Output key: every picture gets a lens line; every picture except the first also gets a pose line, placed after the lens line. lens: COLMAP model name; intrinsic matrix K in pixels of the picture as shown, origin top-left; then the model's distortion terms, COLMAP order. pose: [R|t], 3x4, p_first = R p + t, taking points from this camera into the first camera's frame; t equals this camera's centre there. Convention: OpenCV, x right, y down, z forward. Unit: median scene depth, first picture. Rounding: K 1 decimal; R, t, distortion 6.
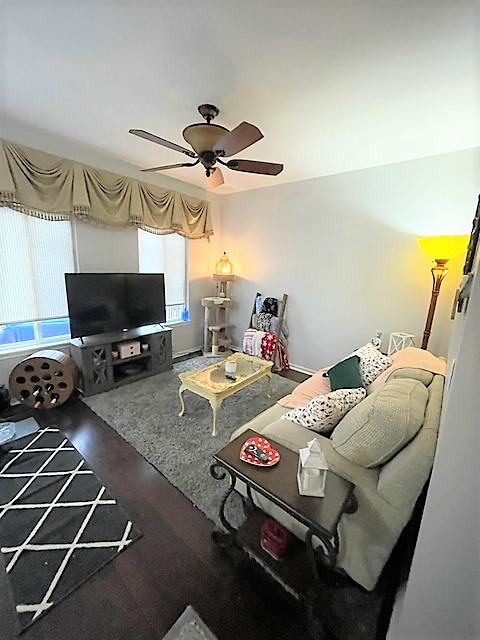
lens RADIAL K [[256.5, 0, 242.3], [0, 256.5, 321.8], [0, 0, 1]] dist [-0.000476, -0.004235]
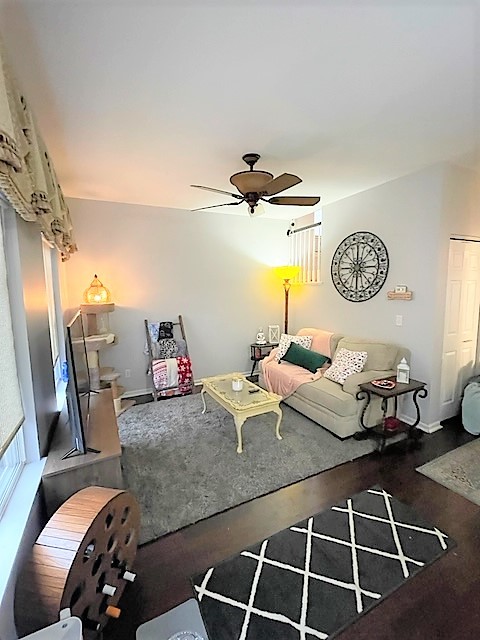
lens RADIAL K [[280.0, 0, 238.7], [0, 280.0, 318.0], [0, 0, 1]] dist [-0.000076, -0.000539]
pose [[0.400360, -0.155808, 0.903015, -1.133092], [0.229373, 0.971108, 0.065863, -0.182003], [-0.887187, 0.180758, 0.424531, 0.511691]]
